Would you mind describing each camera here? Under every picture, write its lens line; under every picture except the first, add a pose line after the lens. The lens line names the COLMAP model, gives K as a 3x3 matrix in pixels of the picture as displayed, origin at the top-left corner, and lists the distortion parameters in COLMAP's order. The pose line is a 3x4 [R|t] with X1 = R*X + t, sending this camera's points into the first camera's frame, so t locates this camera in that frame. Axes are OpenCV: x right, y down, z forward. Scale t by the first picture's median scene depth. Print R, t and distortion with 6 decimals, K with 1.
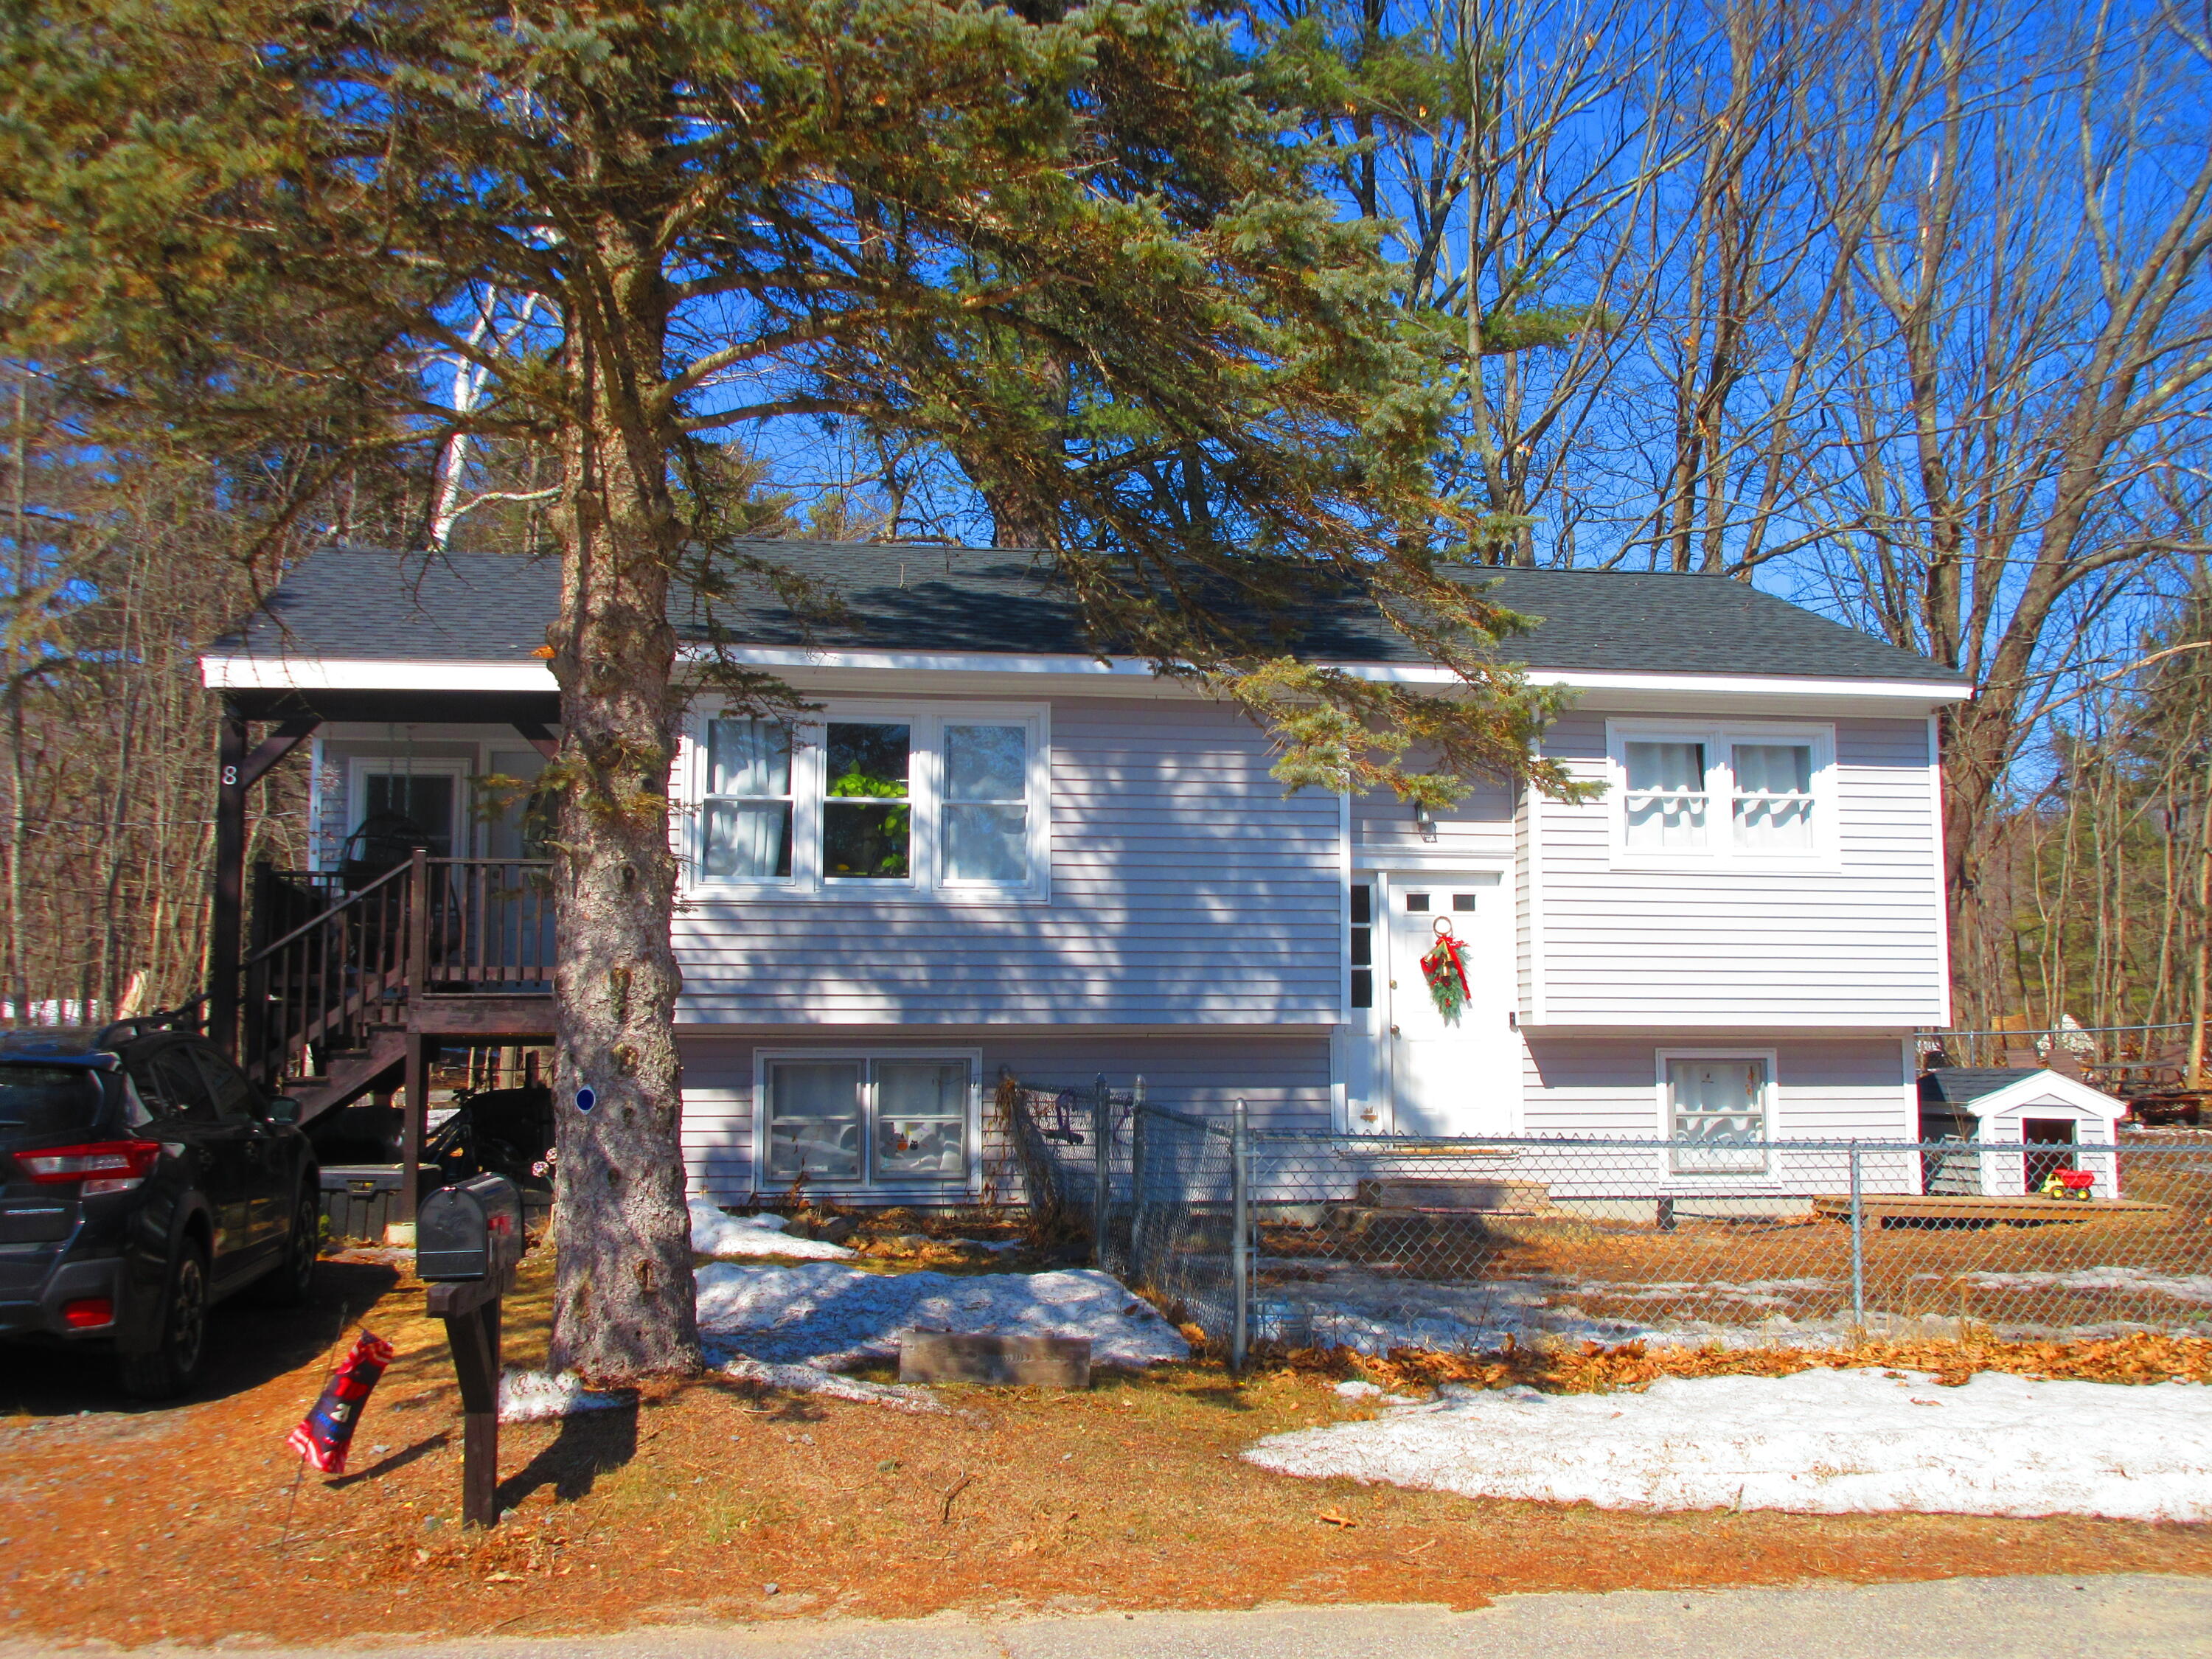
lens RADIAL K [[2253.0, 0, 1092.8], [0, 2253.0, 818.7], [0, 0, 1]] dist [0.056295, -0.016958]
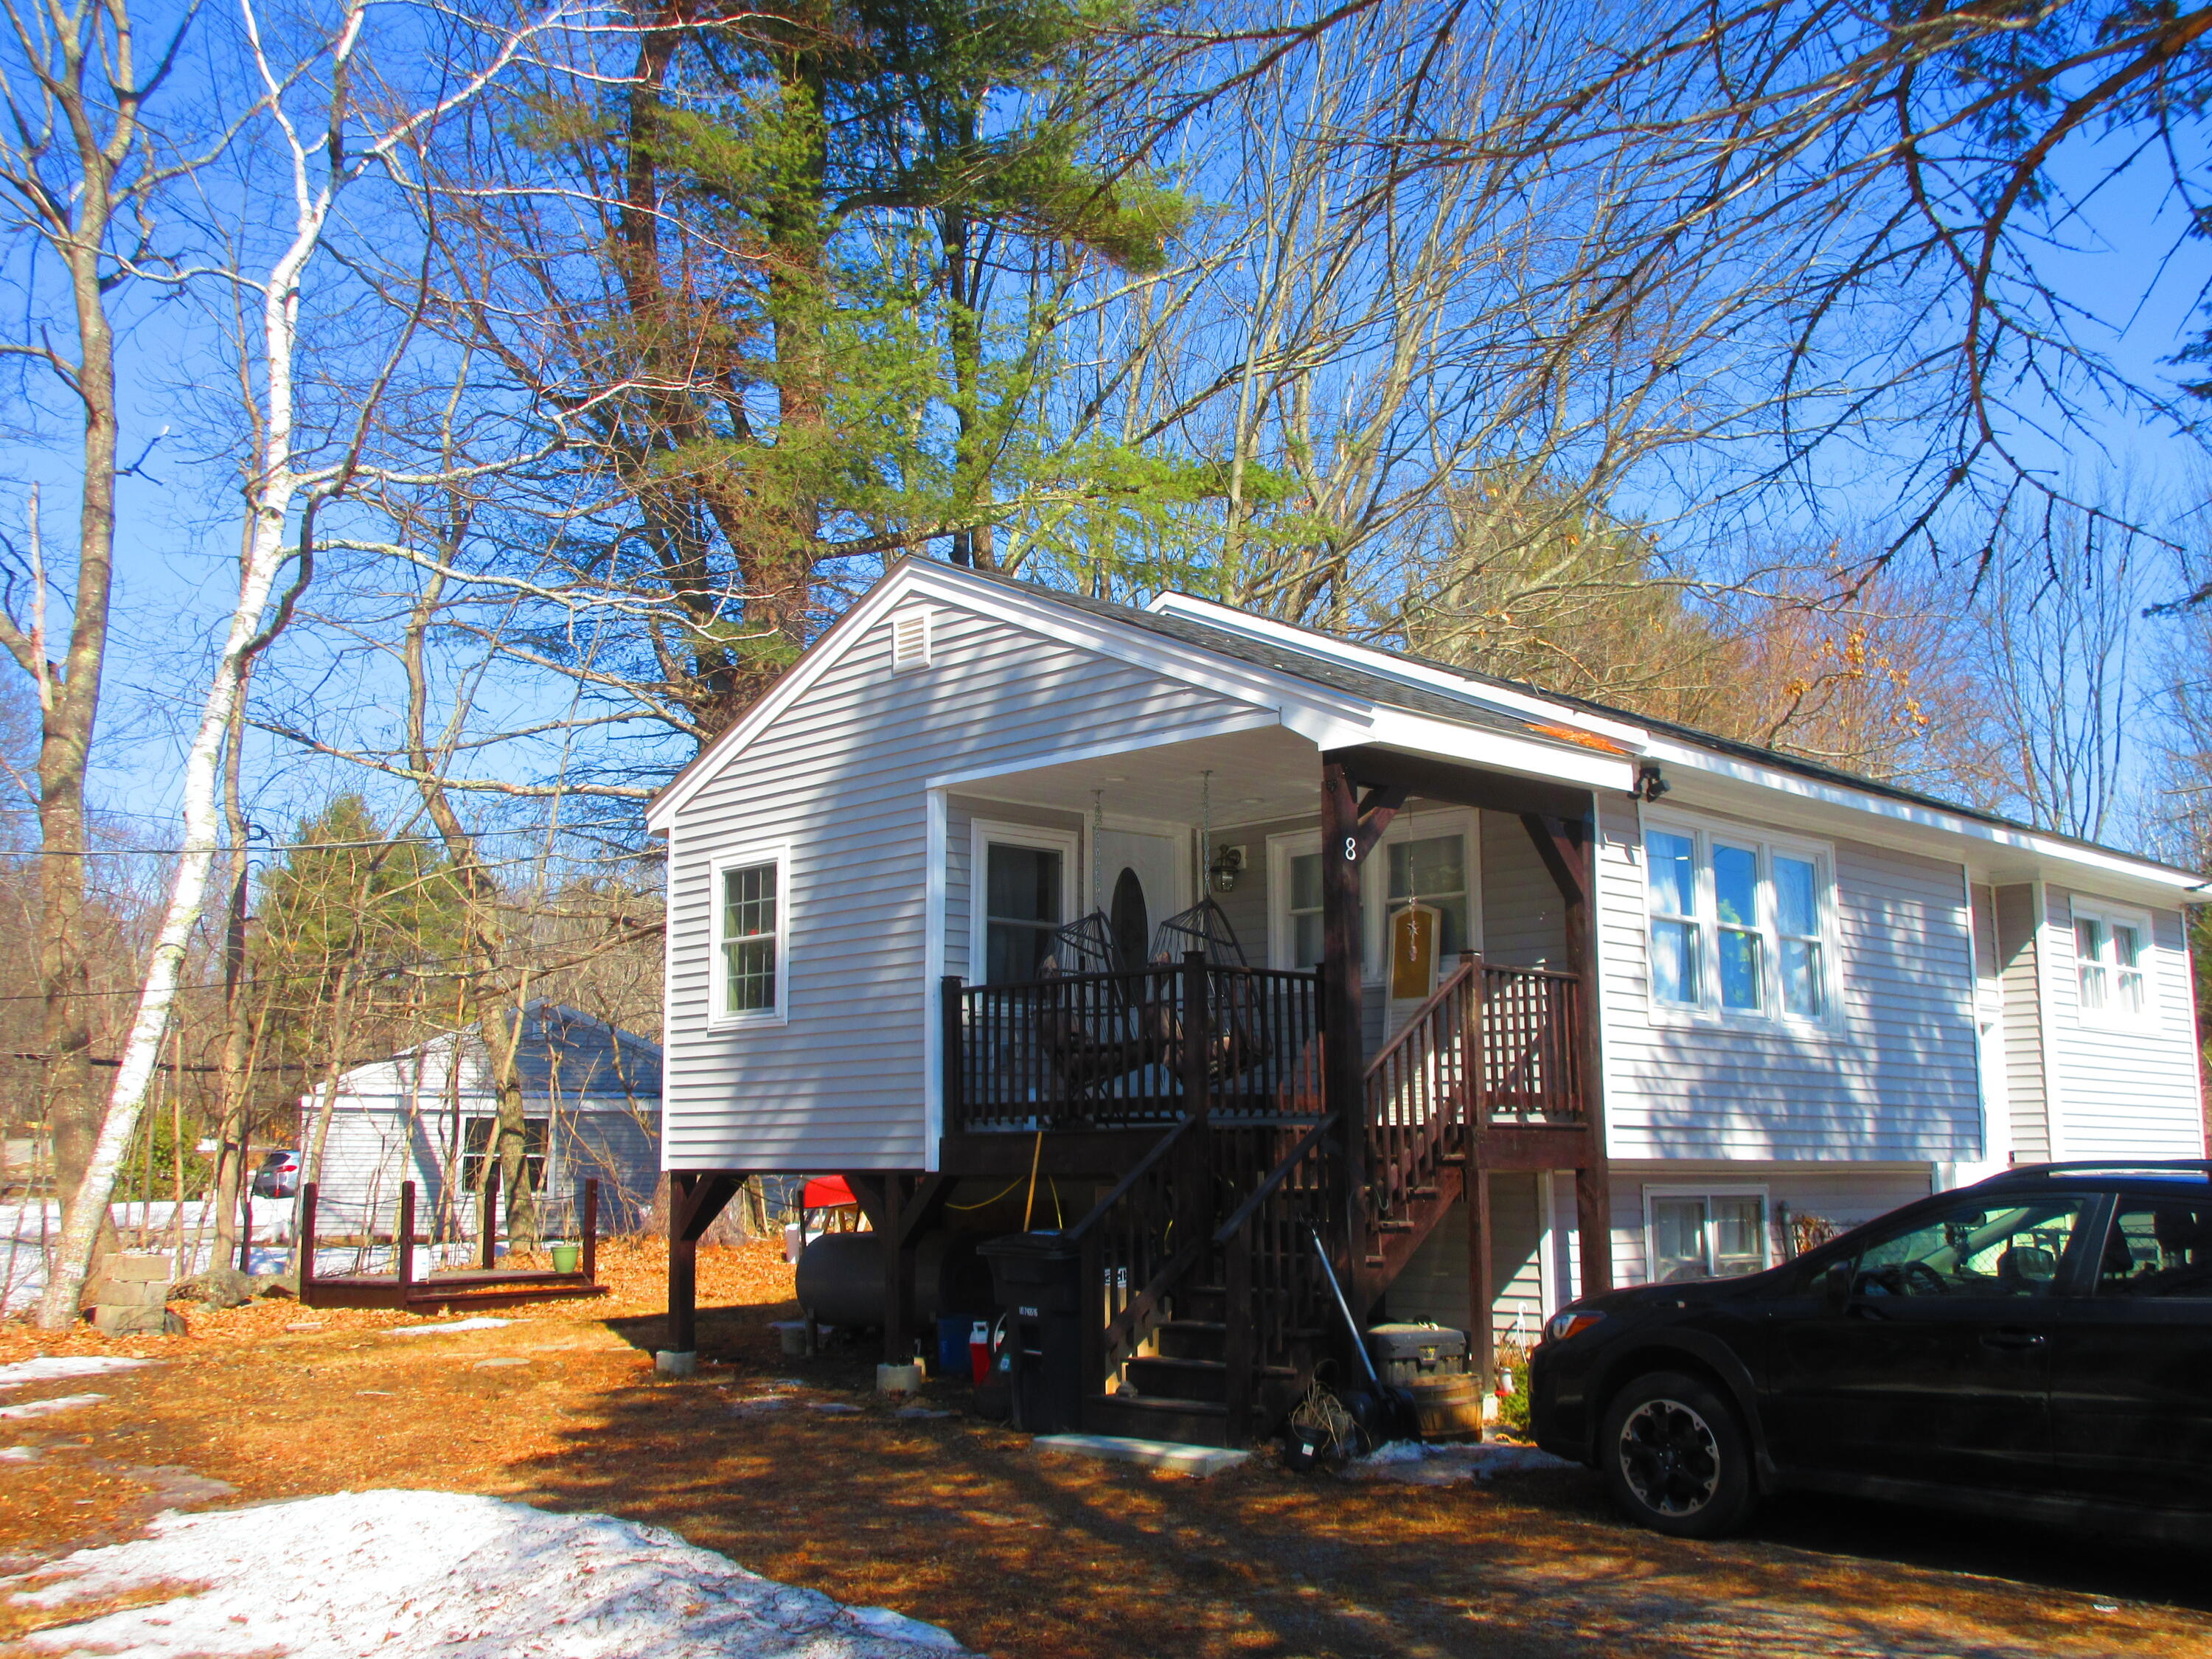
lens RADIAL K [[2253.0, 0, 1092.8], [0, 2253.0, 818.7], [0, 0, 1]] dist [0.056295, -0.016958]
pose [[0.803736, 0.091810, 0.587860, -0.878120], [-0.064805, 0.995653, -0.066895, 0.027746], [-0.591446, 0.015670, 0.806192, 0.371136]]
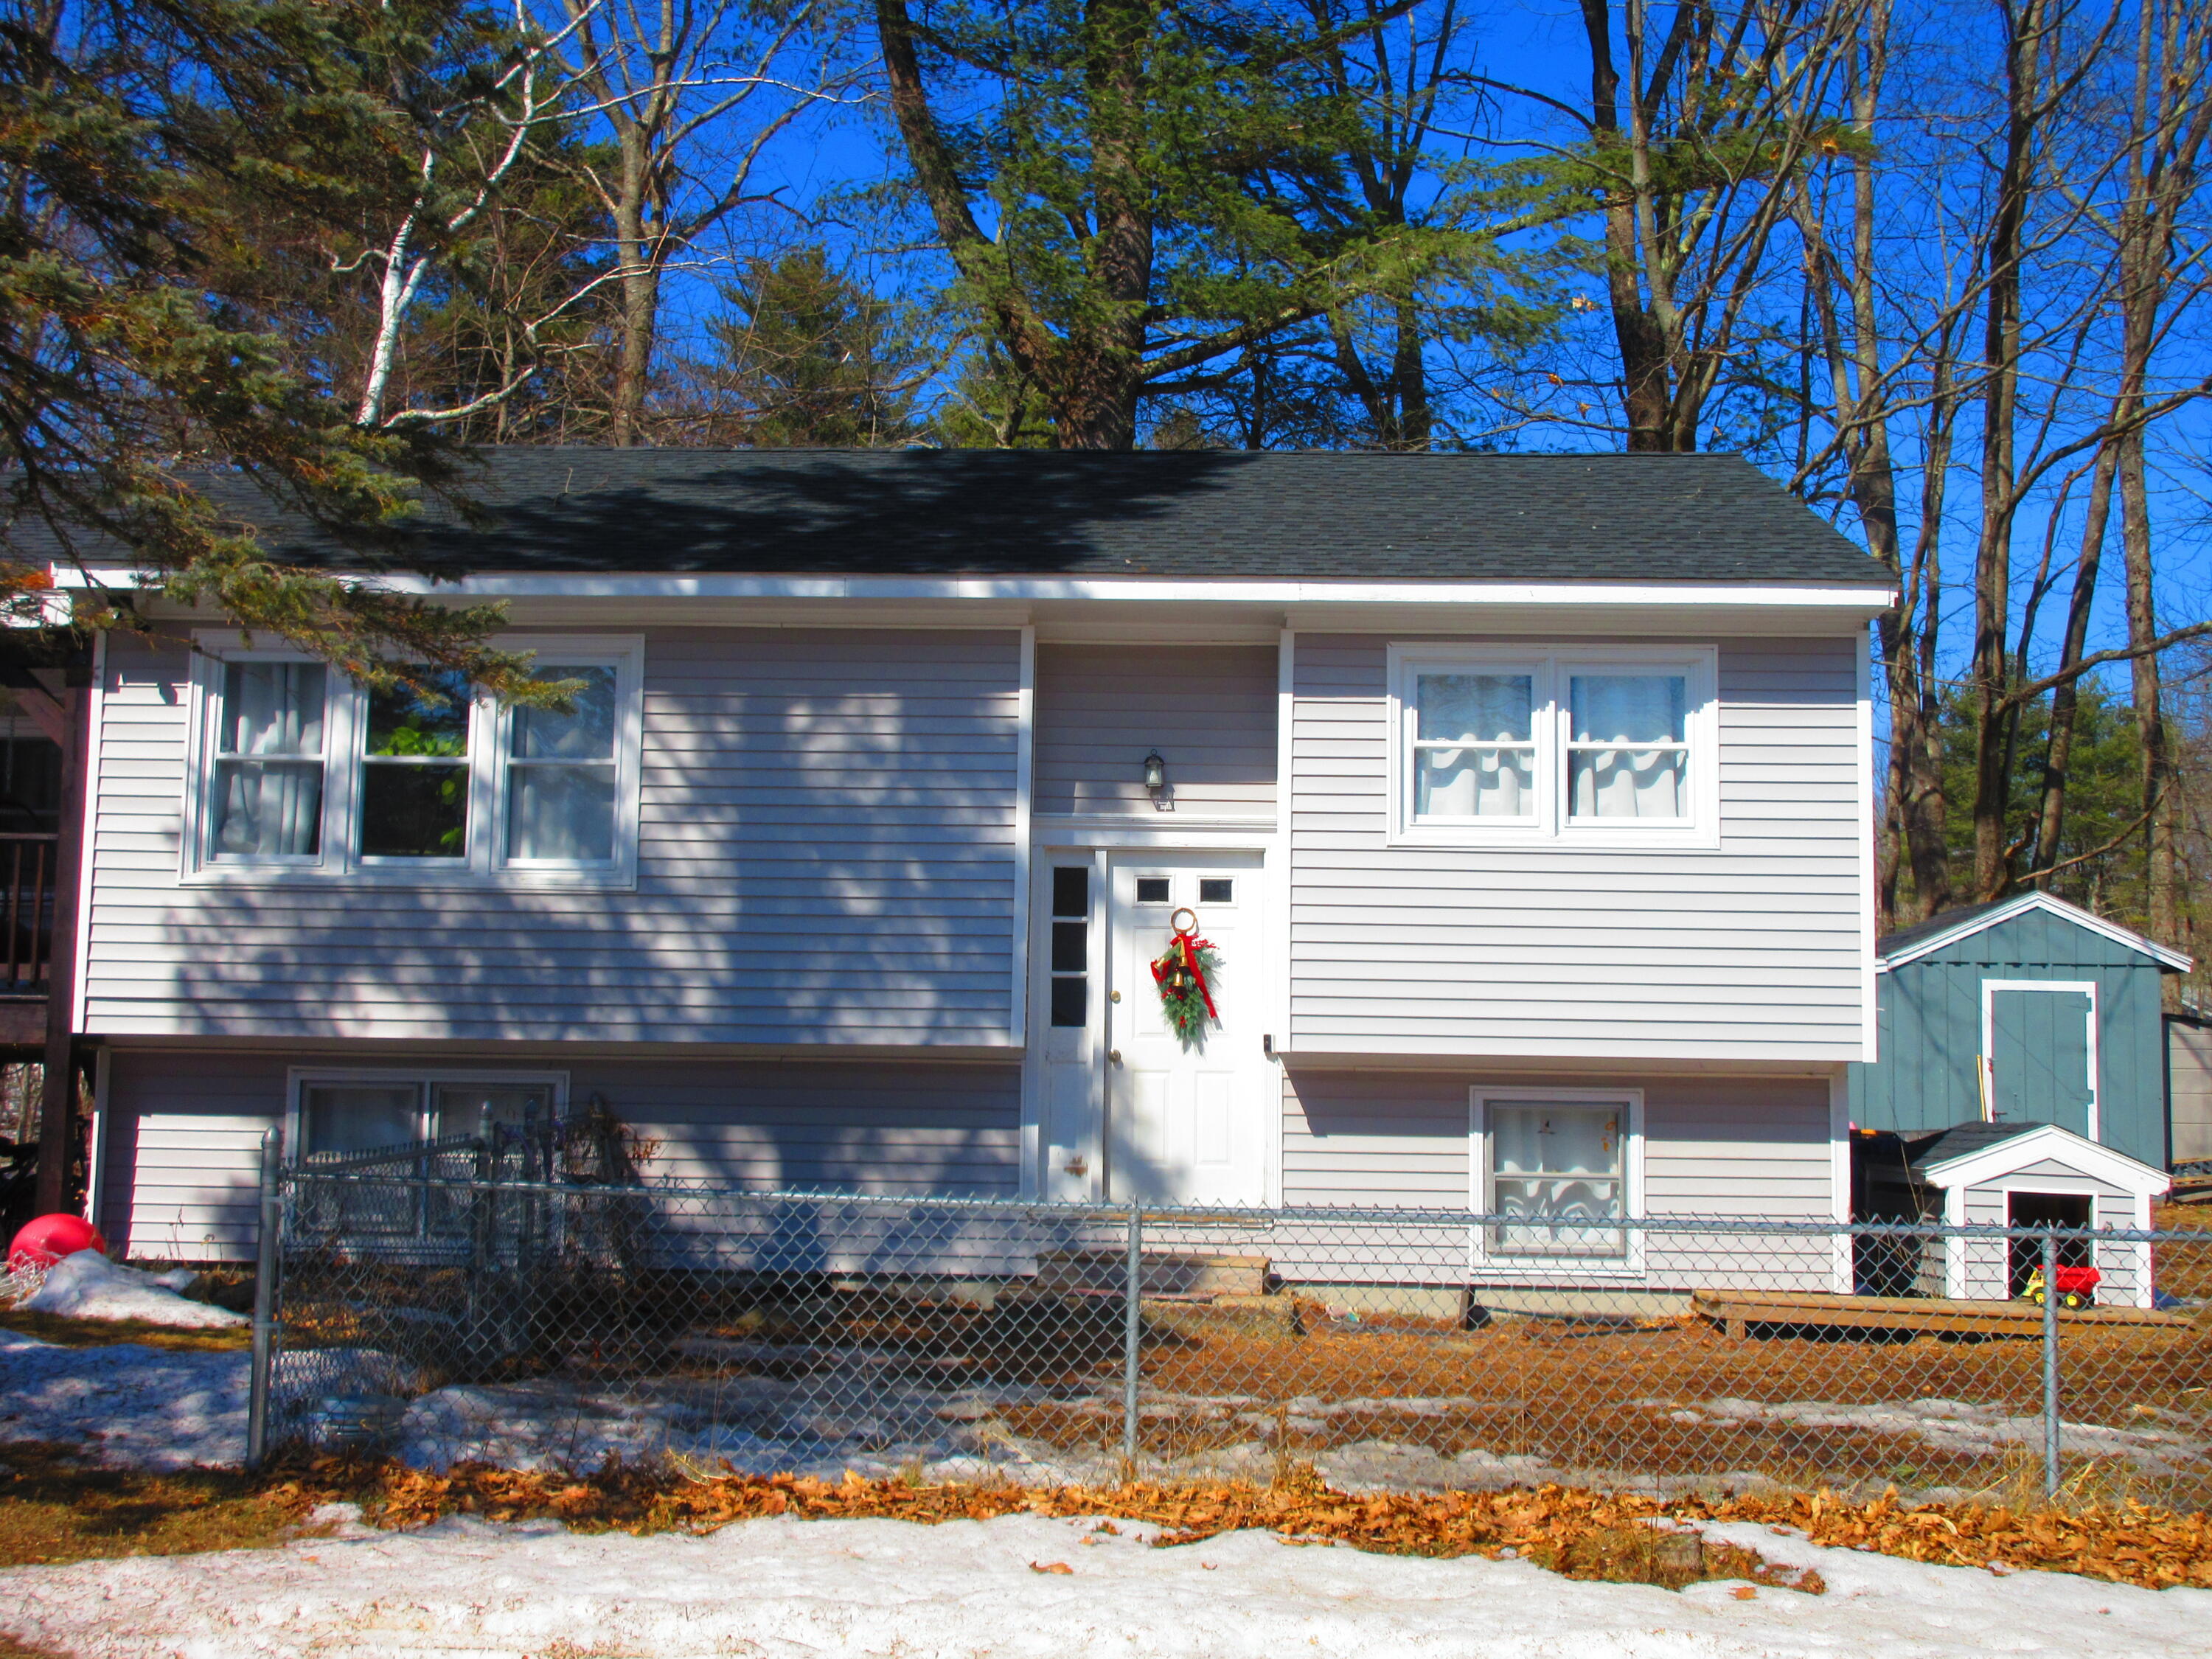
lens RADIAL K [[2688.2, 0, 1106.0], [0, 2688.2, 829.5], [0, 0, 1]] dist [0.122308, -0.502459]
pose [[0.977335, -0.002643, -0.211684, 0.333175], [0.004207, 0.999967, 0.006939, 0.010671], [0.211659, -0.007672, 0.977314, 0.111588]]
